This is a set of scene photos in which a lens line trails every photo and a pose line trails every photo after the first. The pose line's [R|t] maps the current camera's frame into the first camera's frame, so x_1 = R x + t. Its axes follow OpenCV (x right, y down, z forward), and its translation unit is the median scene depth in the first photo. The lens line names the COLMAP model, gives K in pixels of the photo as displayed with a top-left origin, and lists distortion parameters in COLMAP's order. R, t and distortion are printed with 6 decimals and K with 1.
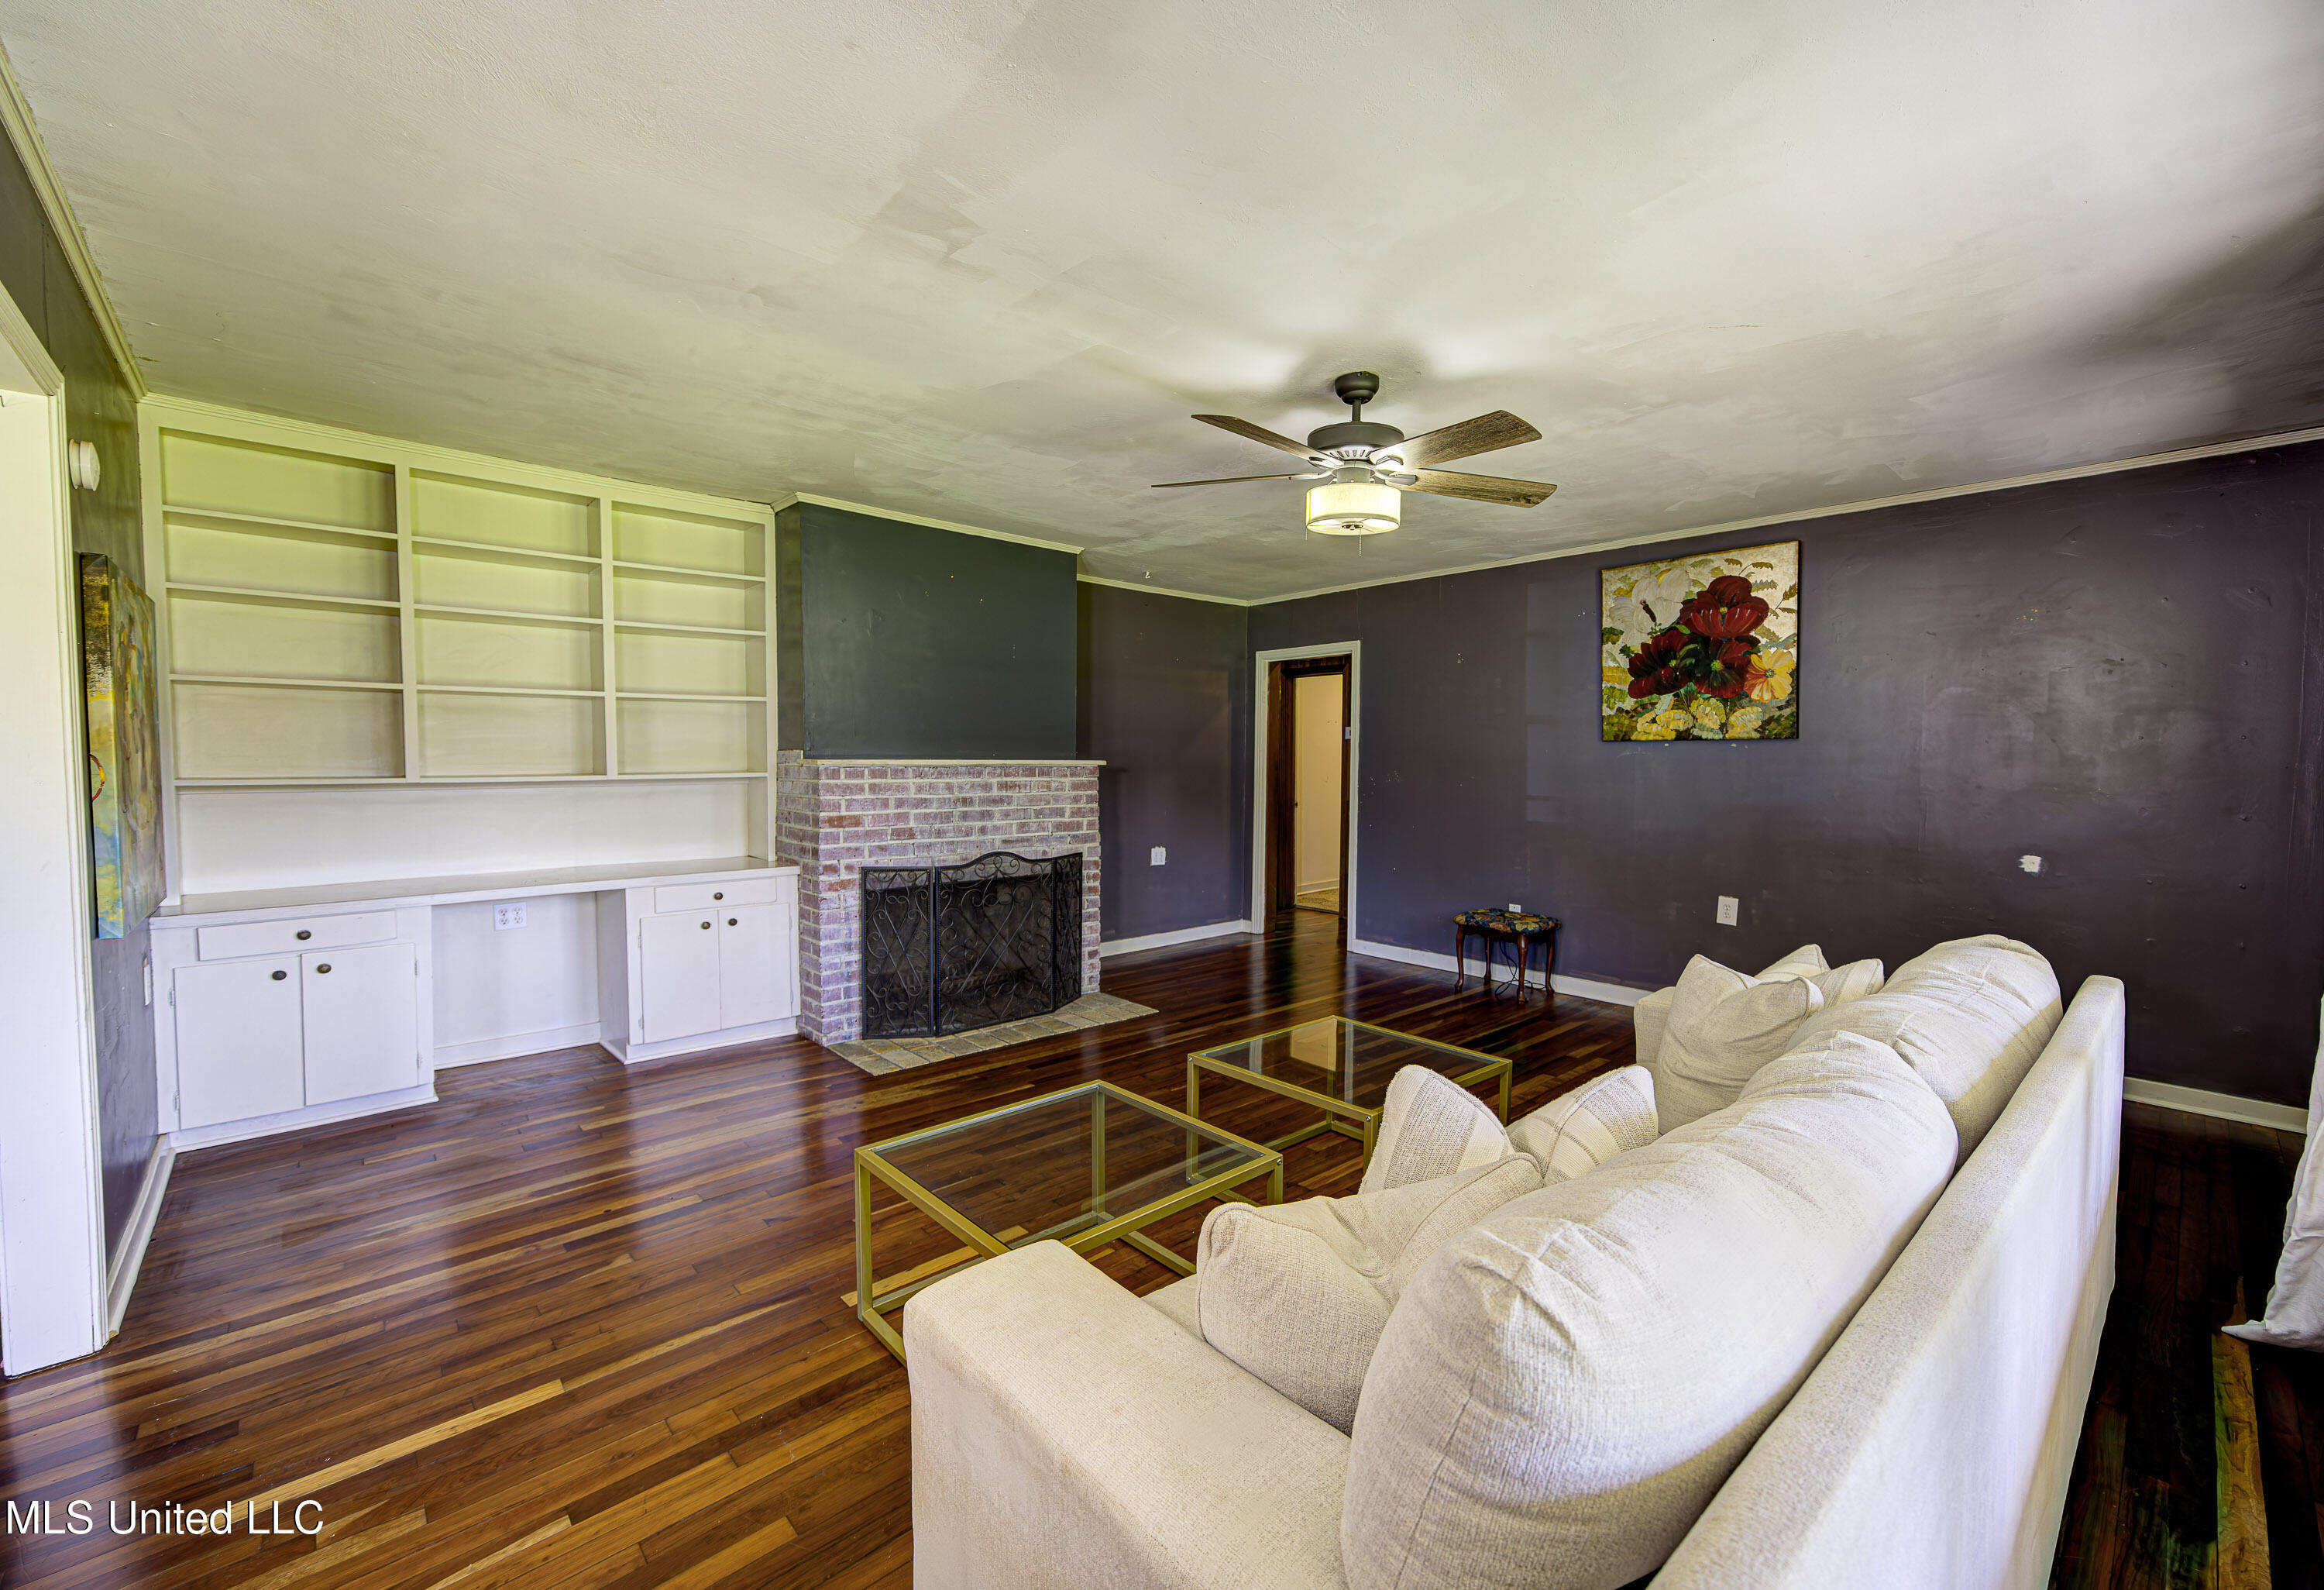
lens RADIAL K [[897.2, 0, 1163.6], [0, 897.2, 785.8], [0, 0, 1]] dist [-0.001598, 0.000066]
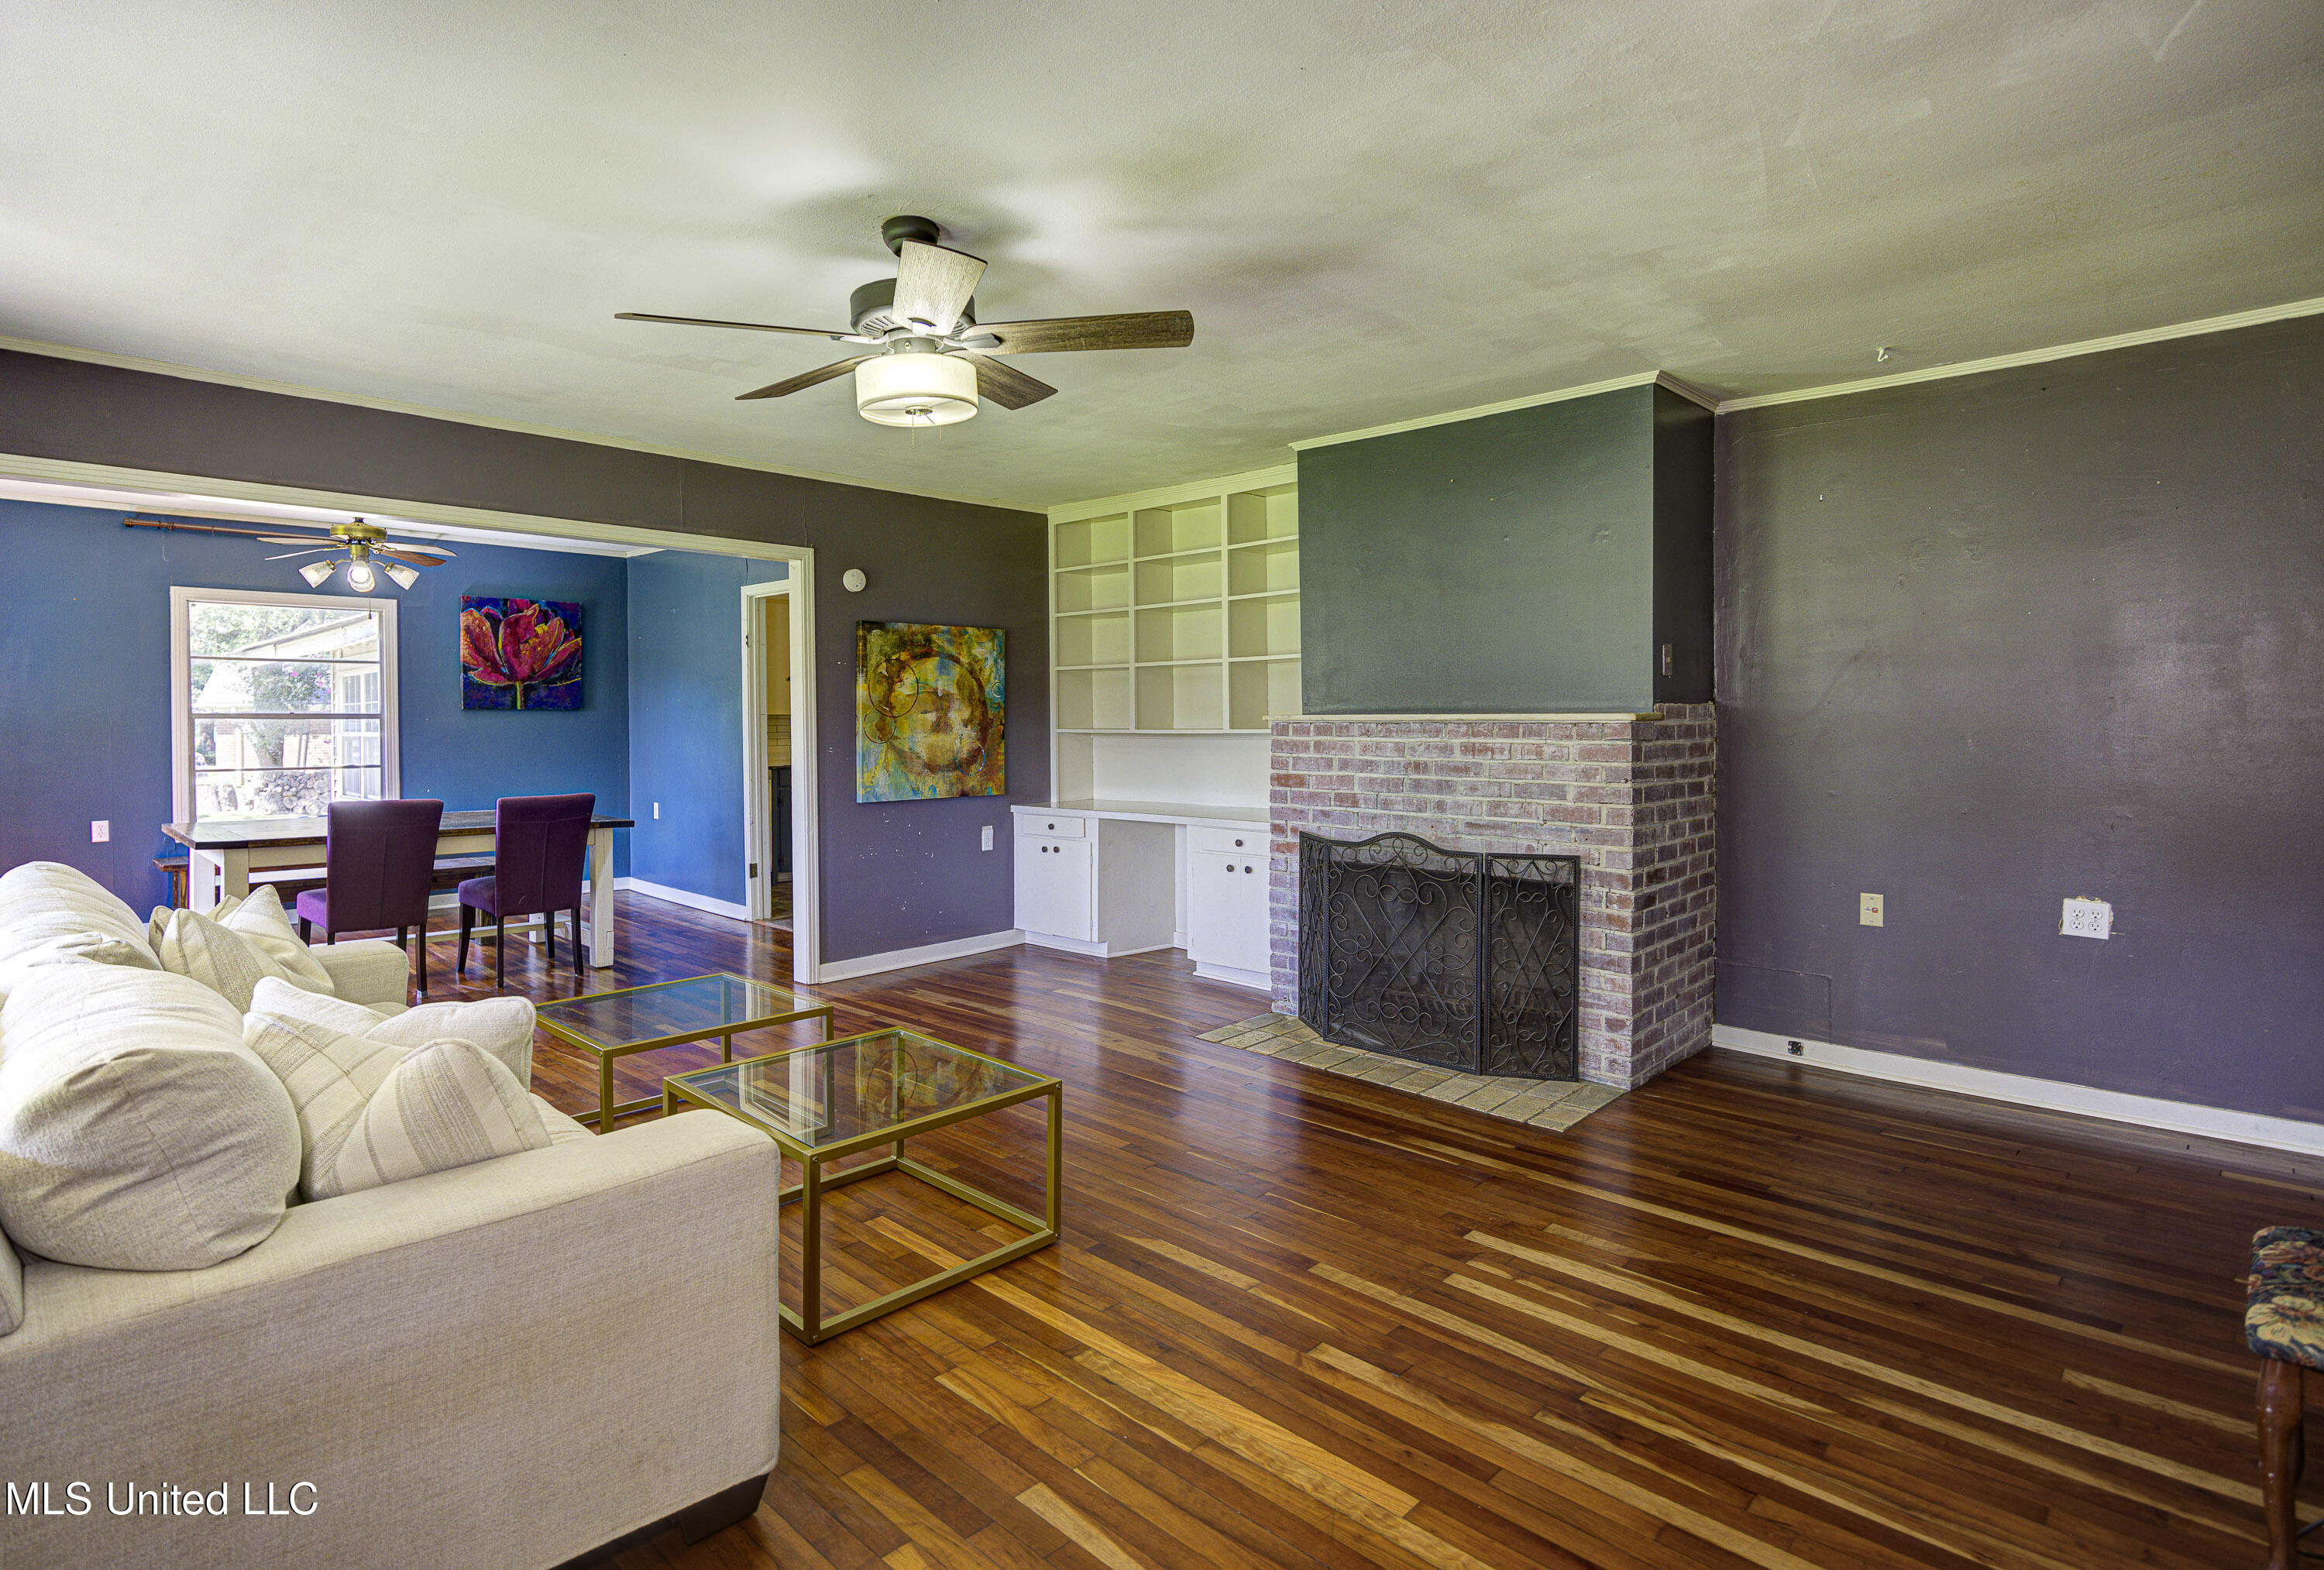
lens RADIAL K [[1103.4, 0, 1157.5], [0, 1103.4, 724.2], [0, 0, 1]] dist [-0.001179, -0.000163]
pose [[0.129927, 0.001457, -0.991523, 0.737680], [-0.024658, 0.999694, -0.001762, -0.013355], [0.991217, 0.024678, 0.129923, 0.673430]]
